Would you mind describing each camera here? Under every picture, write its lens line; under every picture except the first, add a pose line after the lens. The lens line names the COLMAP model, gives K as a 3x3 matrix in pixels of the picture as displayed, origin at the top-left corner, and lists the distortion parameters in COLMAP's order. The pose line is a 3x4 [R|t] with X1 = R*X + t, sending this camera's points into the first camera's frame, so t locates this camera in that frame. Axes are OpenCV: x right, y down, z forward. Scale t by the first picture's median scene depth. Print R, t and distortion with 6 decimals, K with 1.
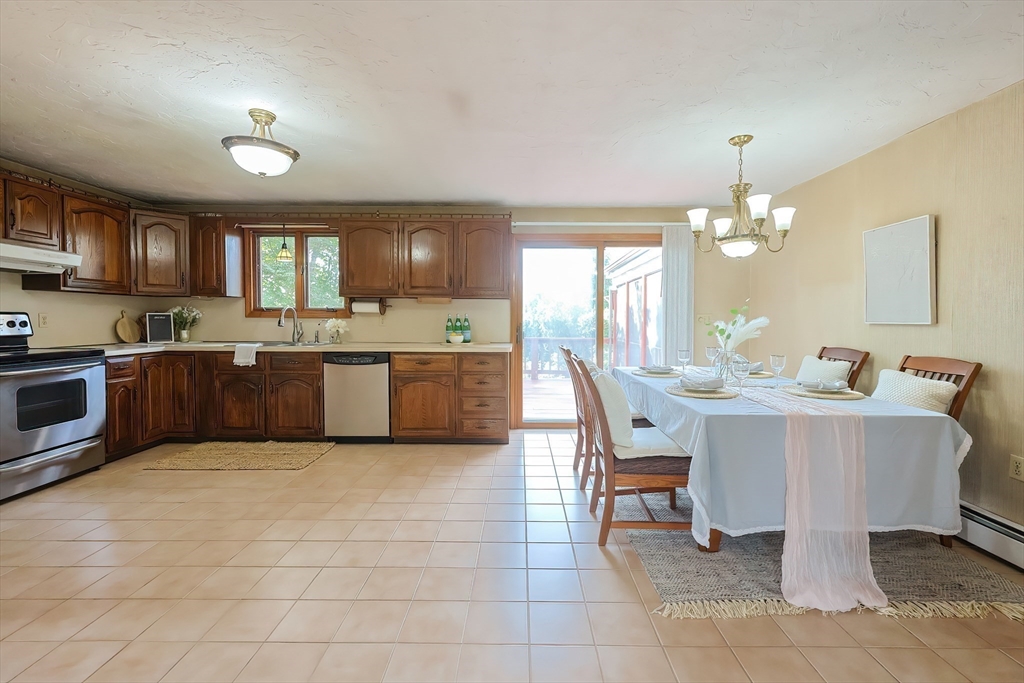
lens RADIAL K [[441.9, 0, 517.8], [0, 441.9, 330.0], [0, 0, 1]] dist [0.002025, -0.000087]
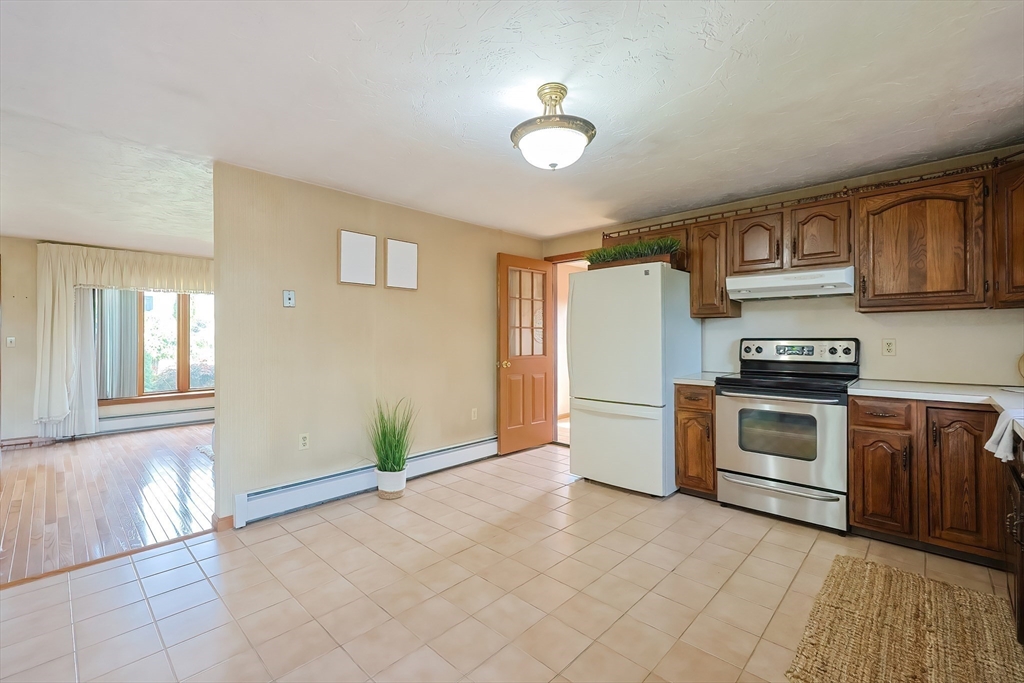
lens RADIAL K [[441.9, 0, 508.7], [0, 441.9, 337.2], [0, 0, 1]] dist [0.002025, -0.000087]
pose [[-0.686945, -0.005803, -0.726686, 0.035754], [-0.021130, 0.999705, 0.011990, -0.032104], [0.726402, 0.023591, -0.686865, 0.933548]]
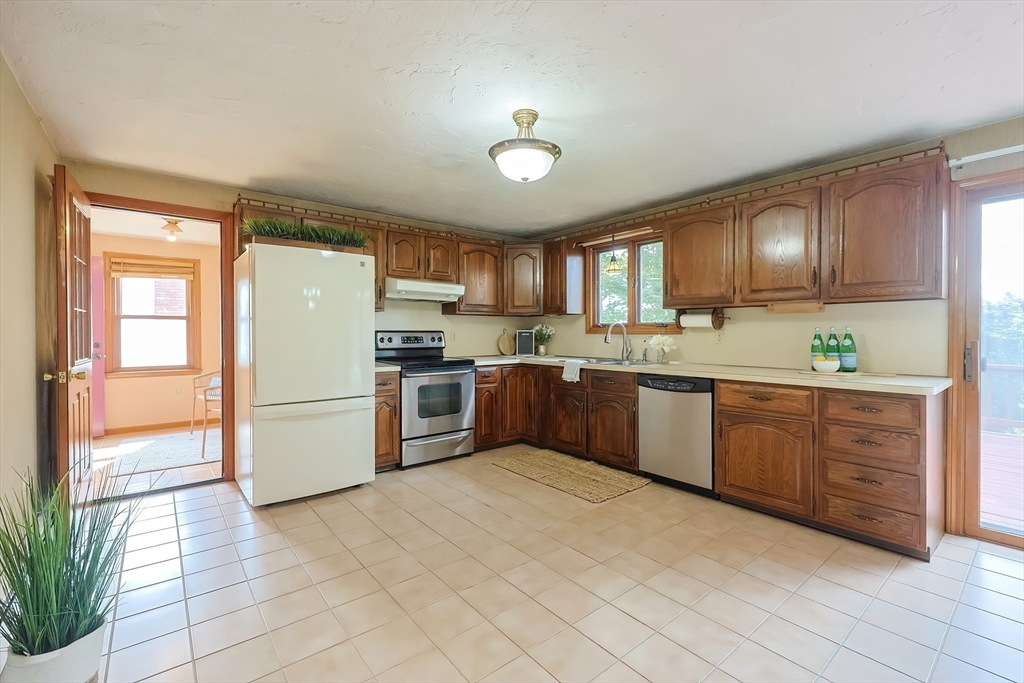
lens RADIAL K [[441.9, 0, 509.6], [0, 441.9, 338.5], [0, 0, 1]] dist [0.002025, -0.000087]
pose [[0.630744, 0.004394, -0.775978, 0.077635], [-0.017069, 0.999821, -0.008212, -0.007013], [0.775803, 0.018425, 0.630706, 0.248534]]
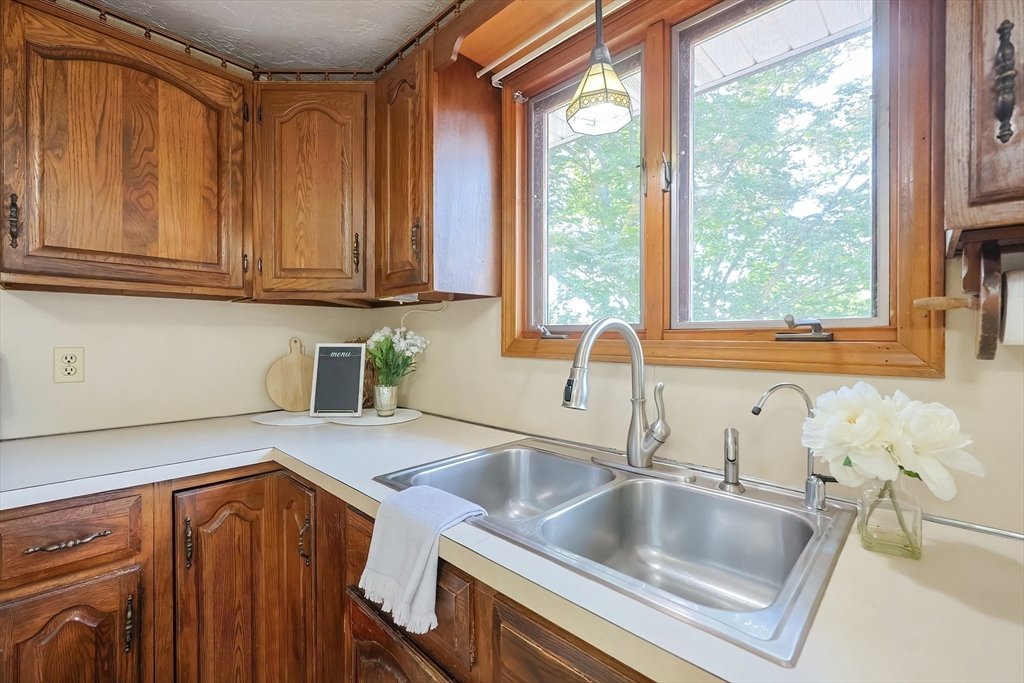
lens RADIAL K [[441.9, 0, 515.9], [0, 441.9, 337.6], [0, 0, 1]] dist [0.002025, -0.000087]
pose [[0.725622, -0.001518, -0.688092, -0.433888], [-0.019748, 0.999540, -0.023031, -0.040655], [0.687810, 0.030300, 0.725258, 0.876103]]
